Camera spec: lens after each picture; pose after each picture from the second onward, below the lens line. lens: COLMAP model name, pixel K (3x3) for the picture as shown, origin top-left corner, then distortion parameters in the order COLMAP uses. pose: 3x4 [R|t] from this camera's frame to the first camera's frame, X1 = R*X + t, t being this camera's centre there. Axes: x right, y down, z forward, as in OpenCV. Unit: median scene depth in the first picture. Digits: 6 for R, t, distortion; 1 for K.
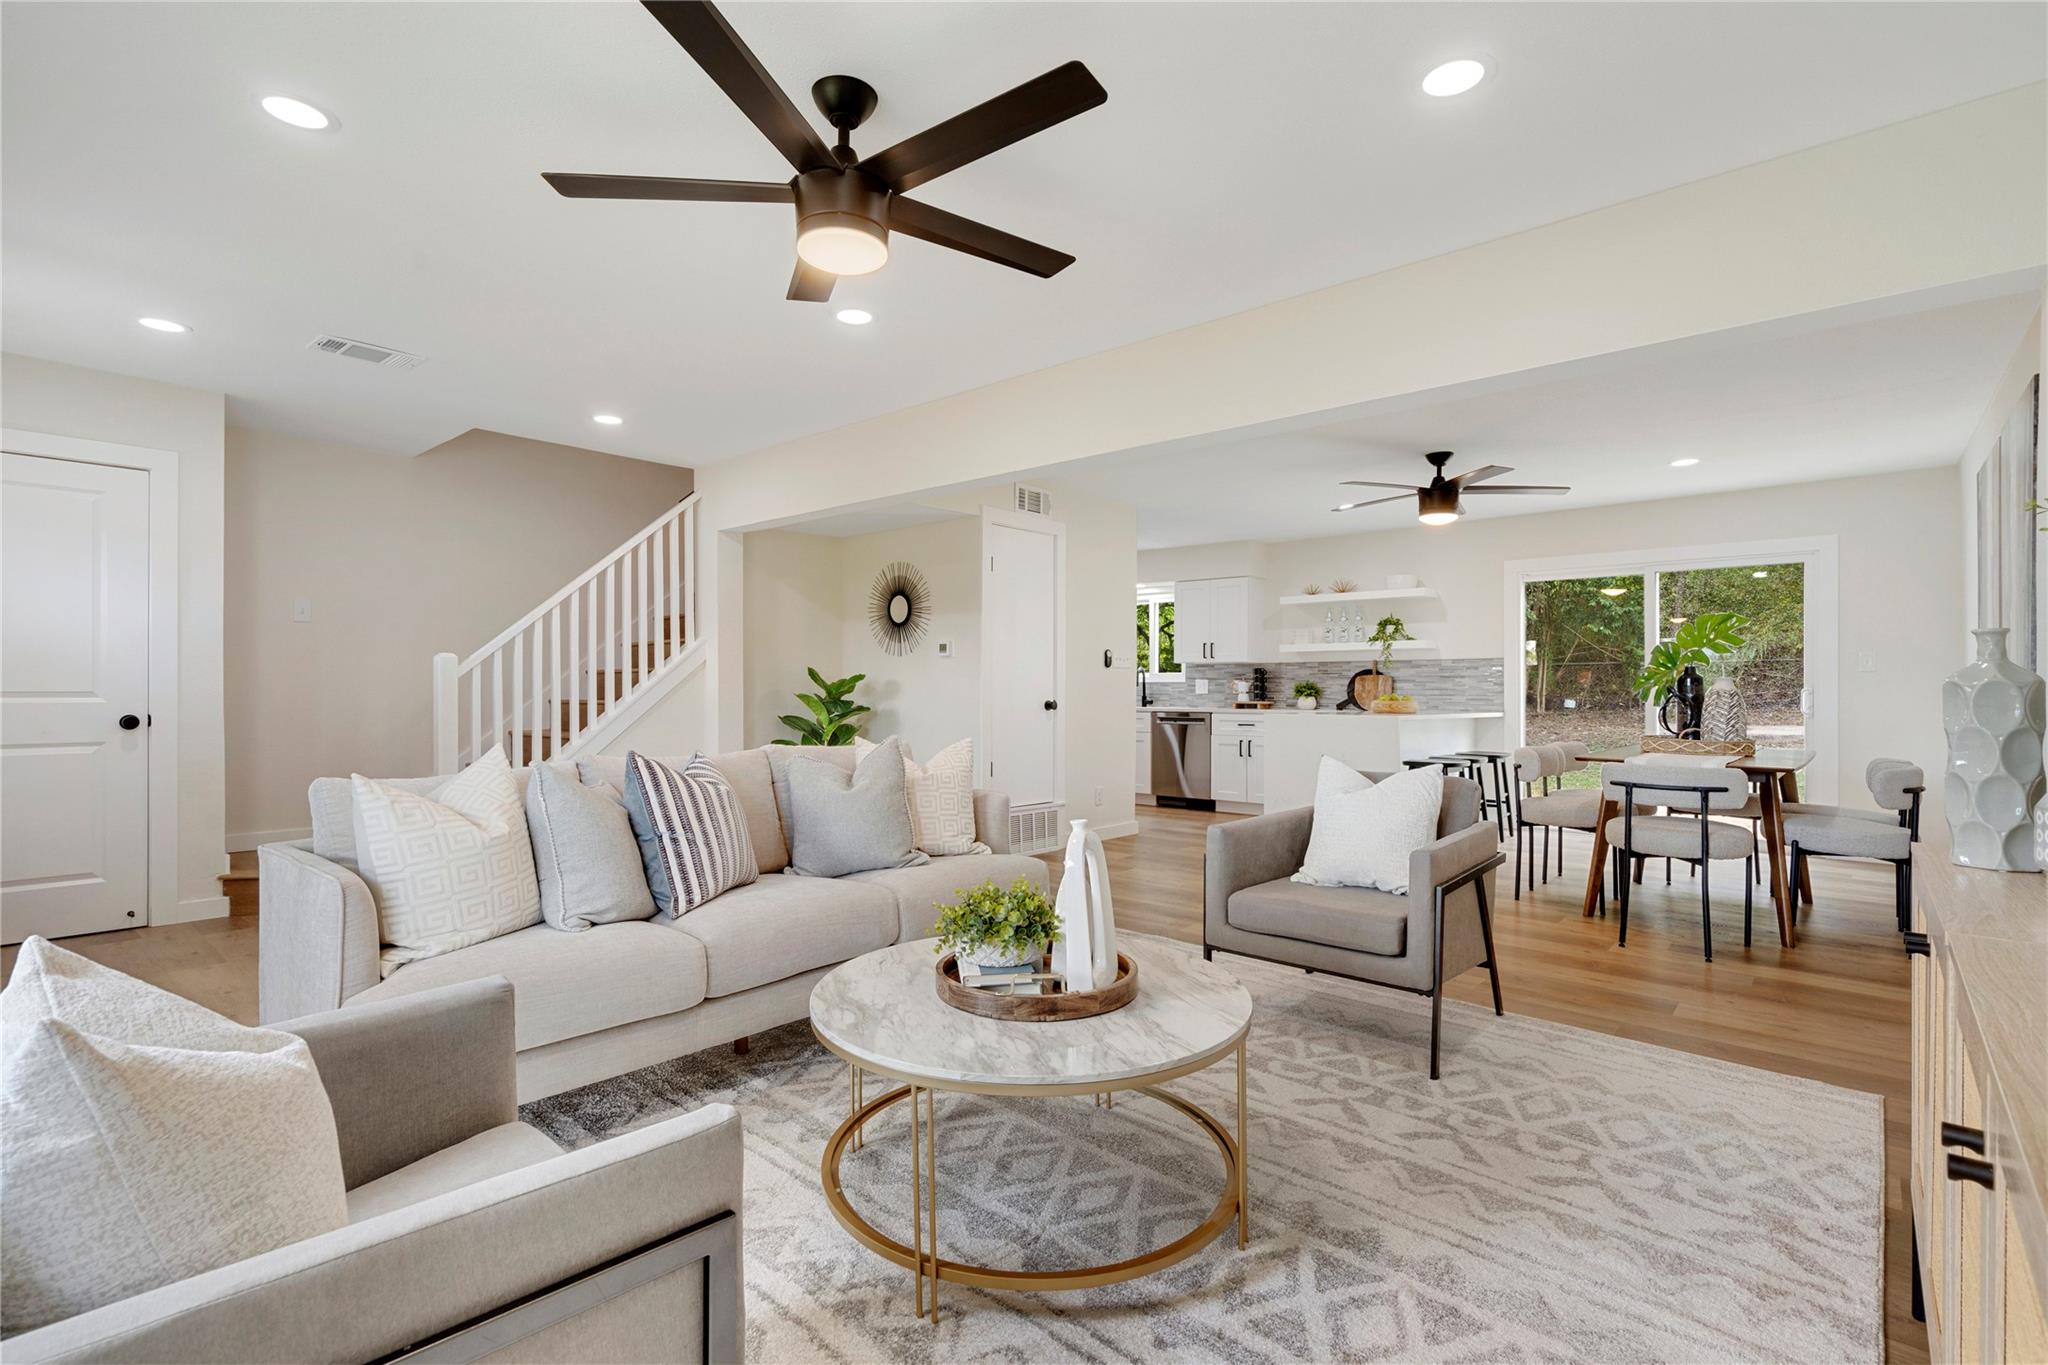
lens RADIAL K [[947.5, 0, 1013.0], [0, 947.5, 684.4], [0, 0, 1]] dist [0.001856, 0.000750]
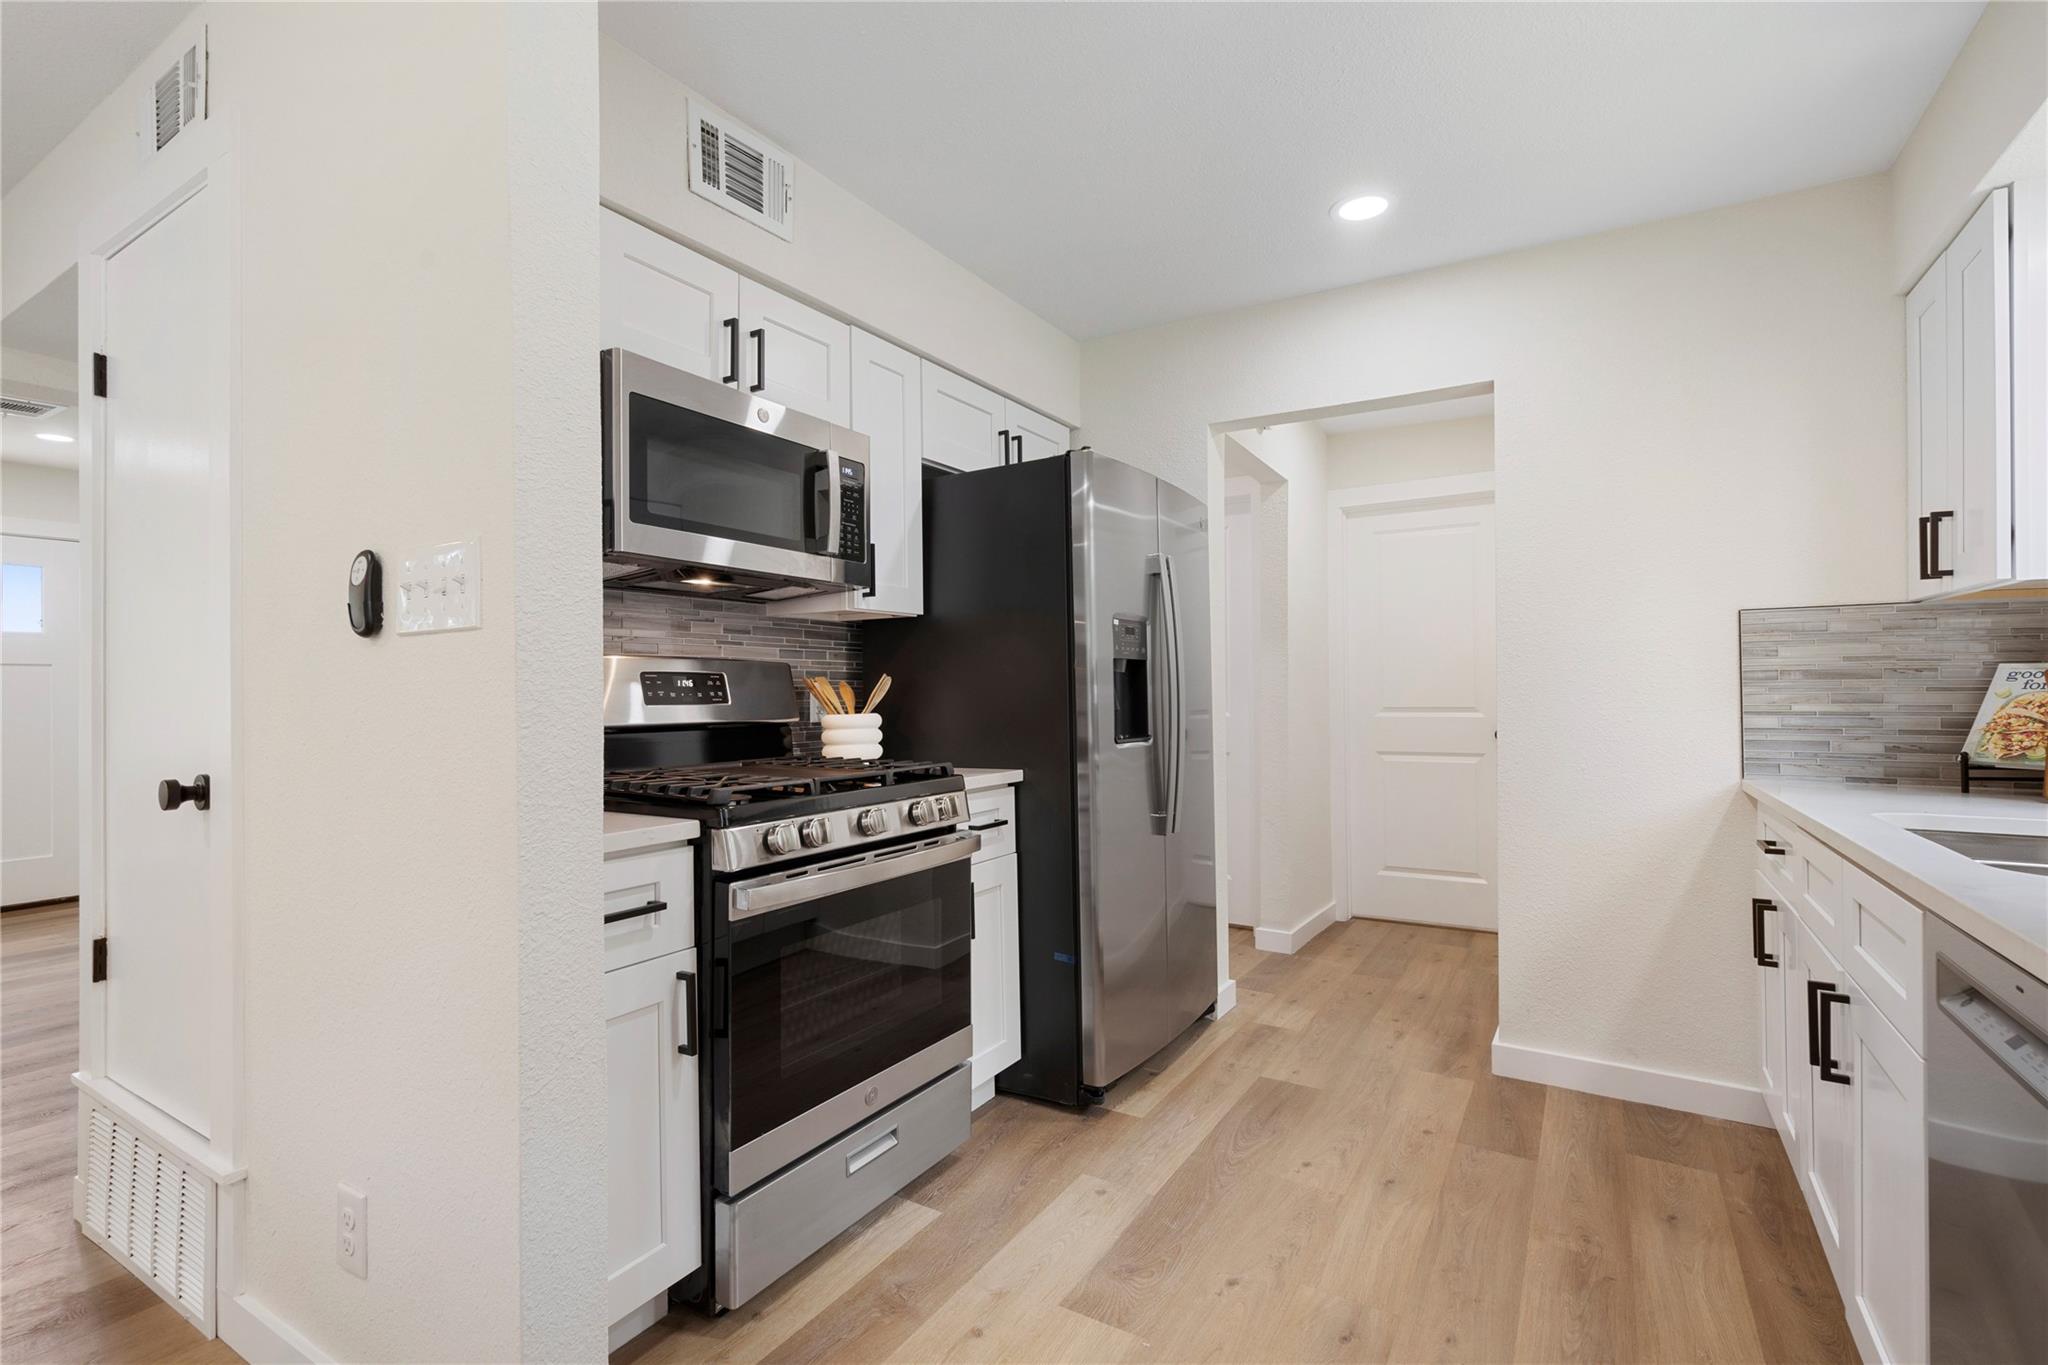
lens RADIAL K [[855.1, 0, 1067.3], [0, 855.1, 682.5], [0, 0, 1]] dist [0.000799, 0.000235]
pose [[0.177288, -0.014126, -0.984058, 0.255754], [0.012469, 0.999849, -0.012106, -0.003138], [0.984080, -0.010124, 0.177437, 0.935439]]
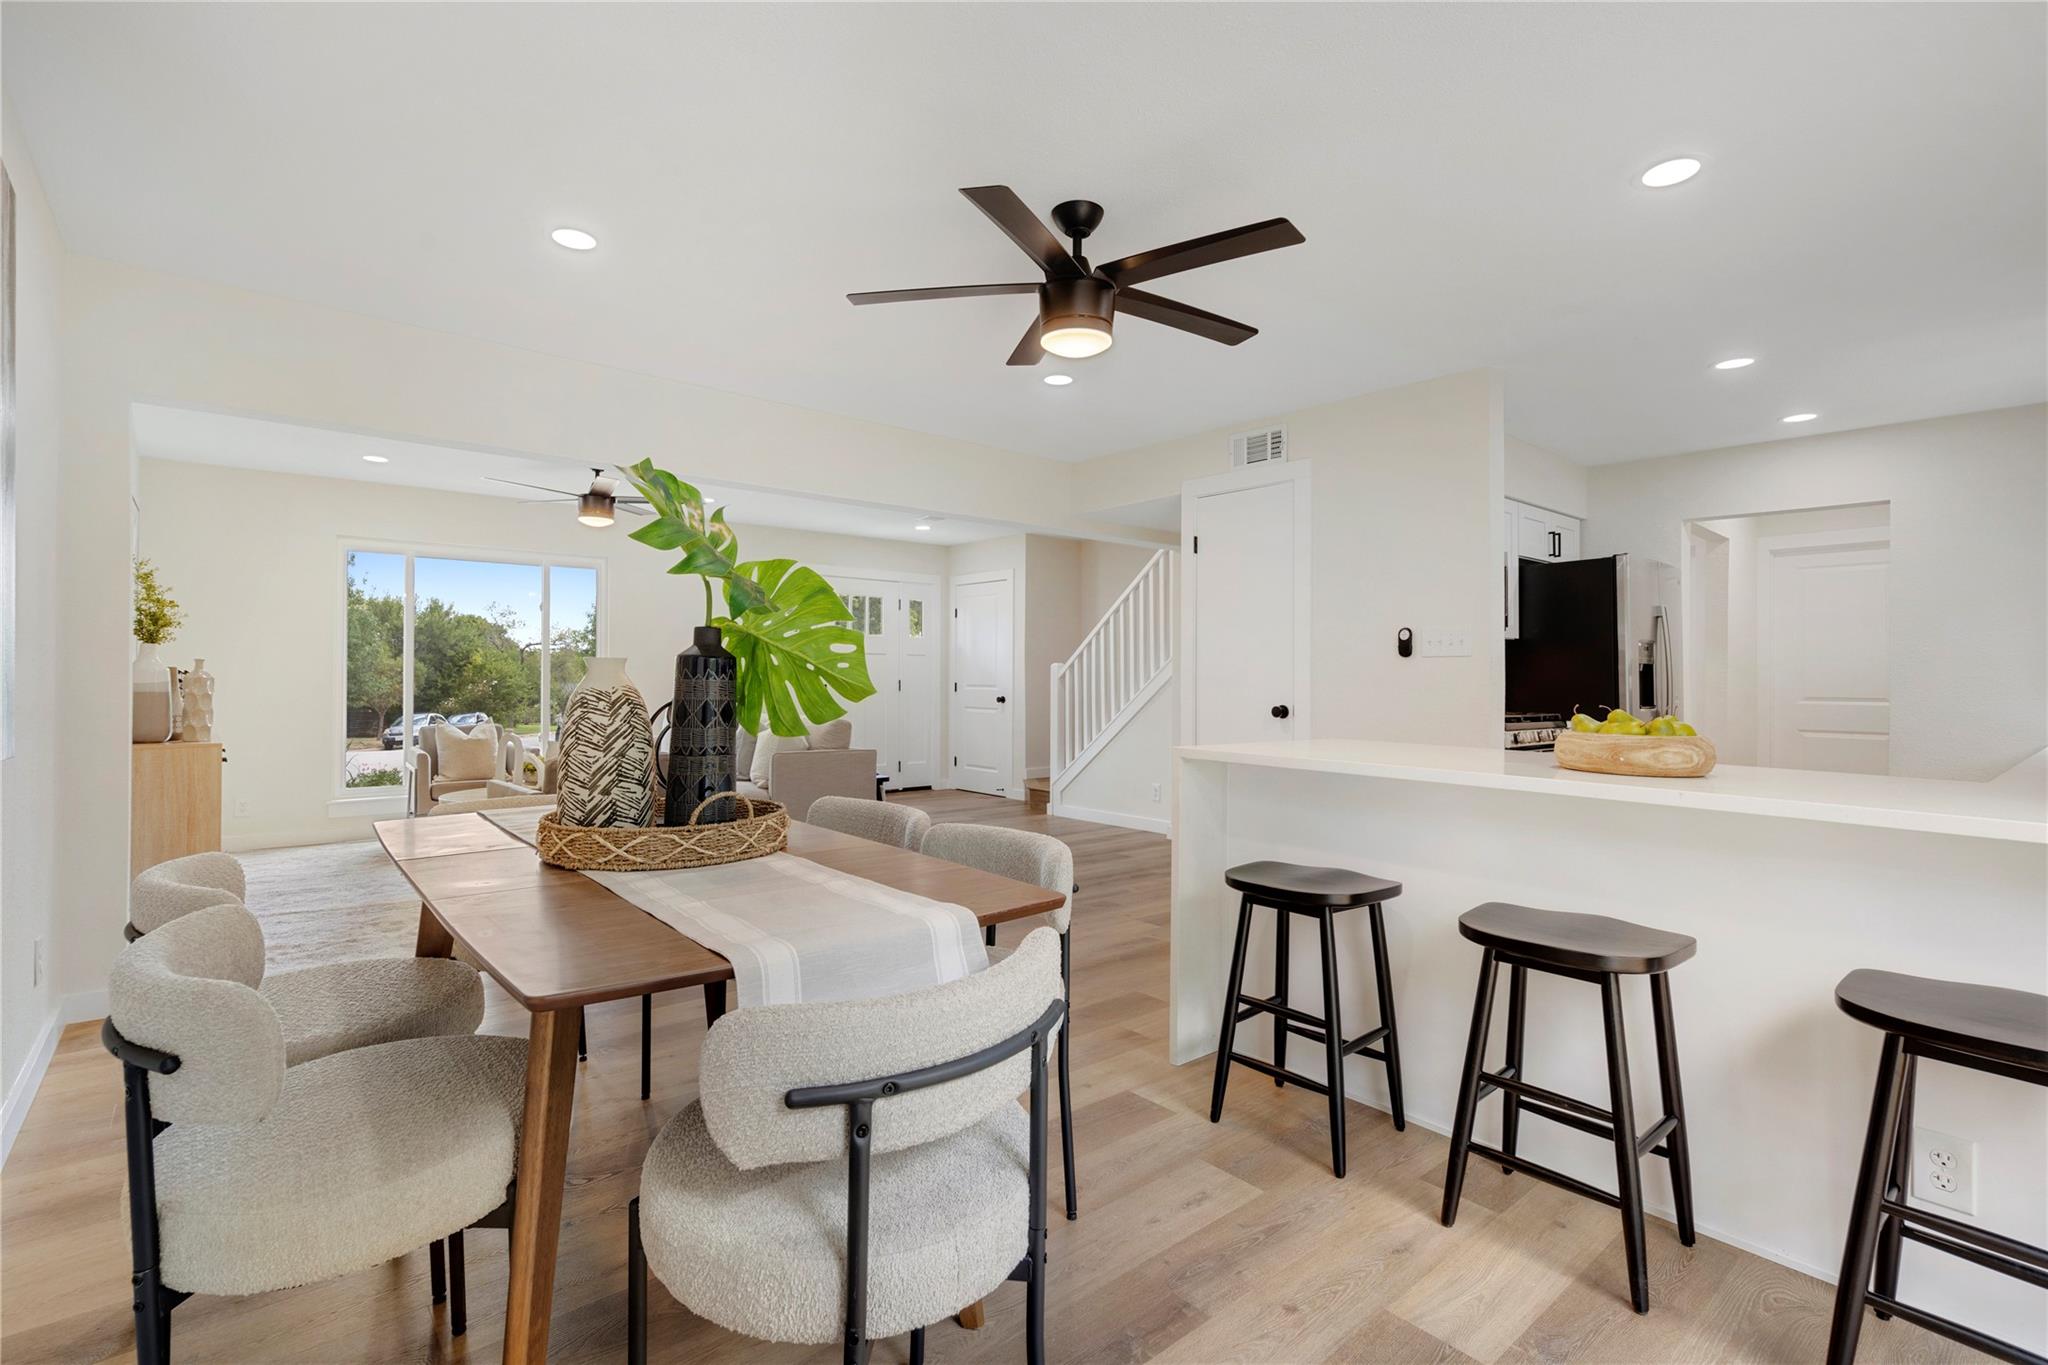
lens RADIAL K [[955.4, 0, 1024.7], [0, 955.4, 656.1], [0, 0, 1]] dist [-0.013254, 0.000416]
pose [[-0.145099, -0.028599, -0.989004, 0.627798], [-0.009195, 0.999578, -0.027556, 0.000740], [0.989374, 0.005095, -0.145301, 0.703746]]
